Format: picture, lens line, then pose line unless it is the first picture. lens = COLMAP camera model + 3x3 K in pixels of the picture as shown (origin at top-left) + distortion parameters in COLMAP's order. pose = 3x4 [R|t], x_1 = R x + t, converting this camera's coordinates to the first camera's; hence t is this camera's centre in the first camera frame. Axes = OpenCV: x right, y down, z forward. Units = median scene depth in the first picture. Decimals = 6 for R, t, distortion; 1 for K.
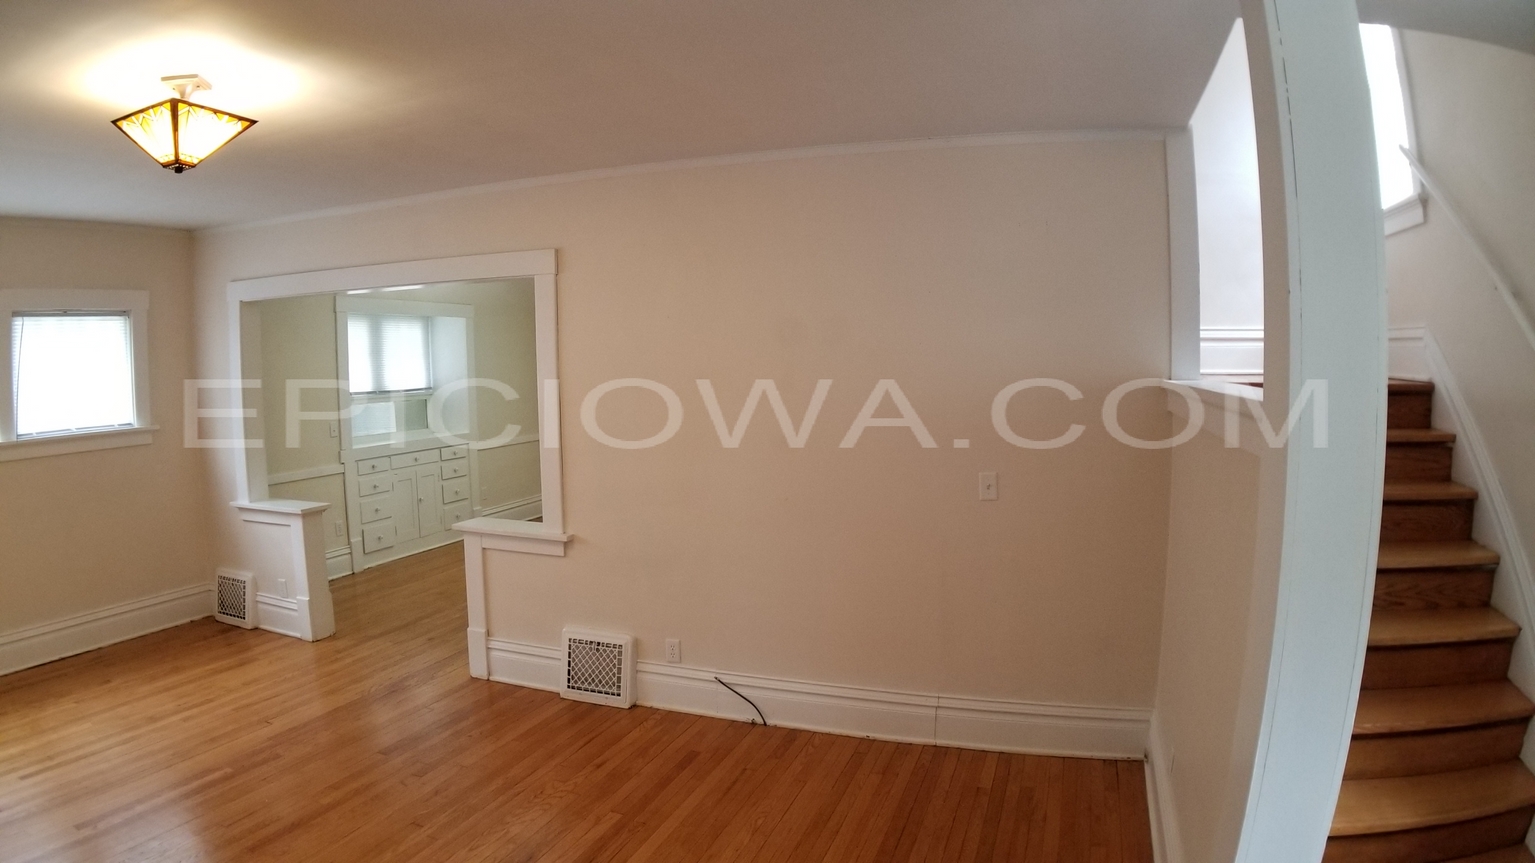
lens RADIAL K [[851.7, 0, 766.9], [0, 851.7, 425.1], [0, 0, 1]] dist [-0.211091, 0.034463]
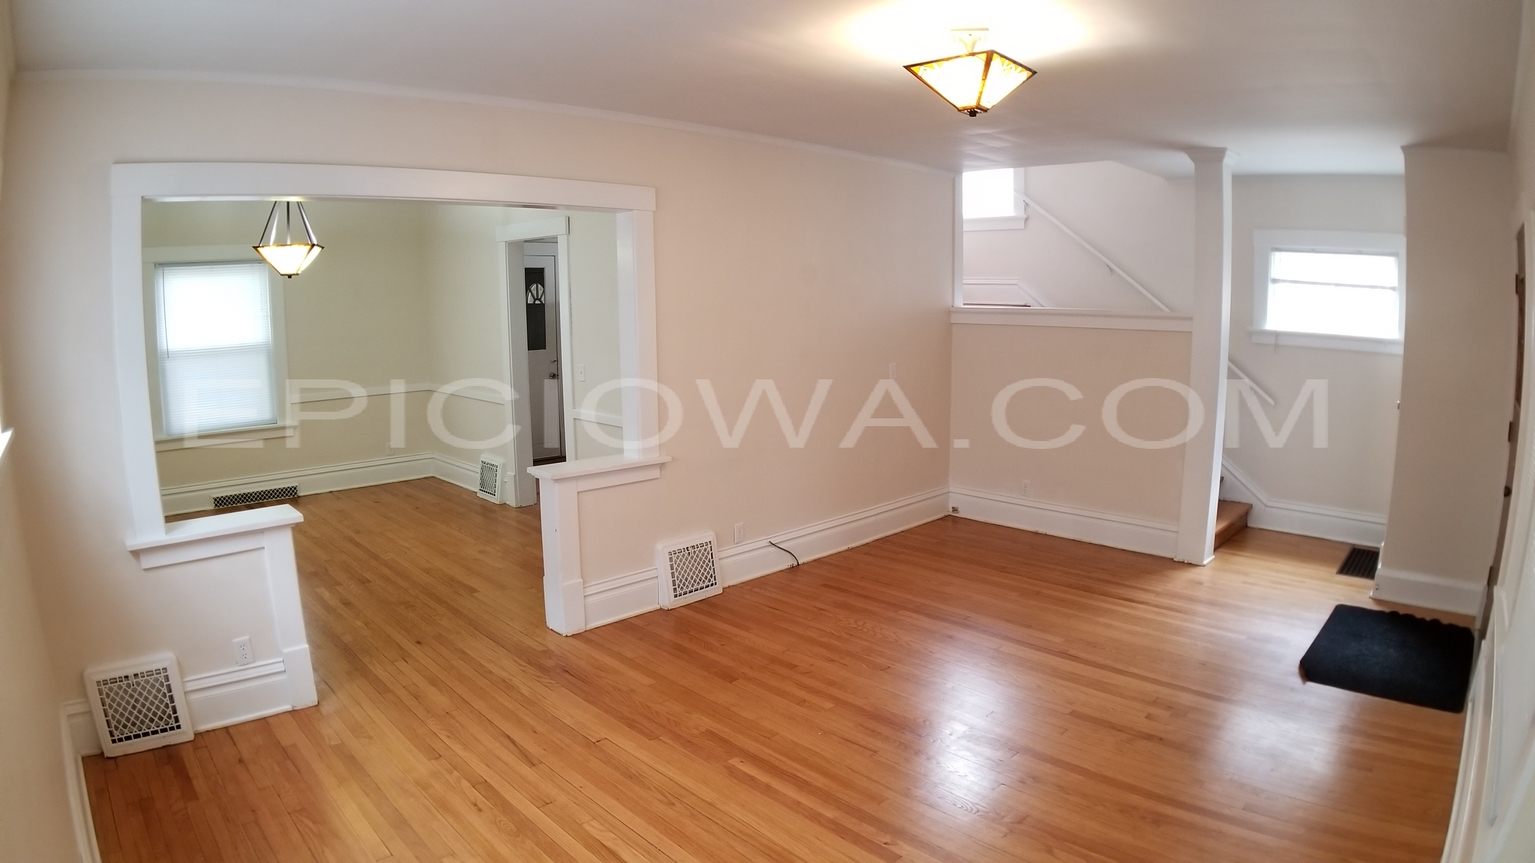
lens RADIAL K [[851.7, 0, 766.9], [0, 851.7, 425.1], [0, 0, 1]] dist [-0.211091, 0.034463]
pose [[0.437716, -0.127045, 0.890093, -1.176653], [0.057454, 0.991896, 0.113322, -0.027860], [-0.897276, 0.001537, 0.441467, 0.403463]]
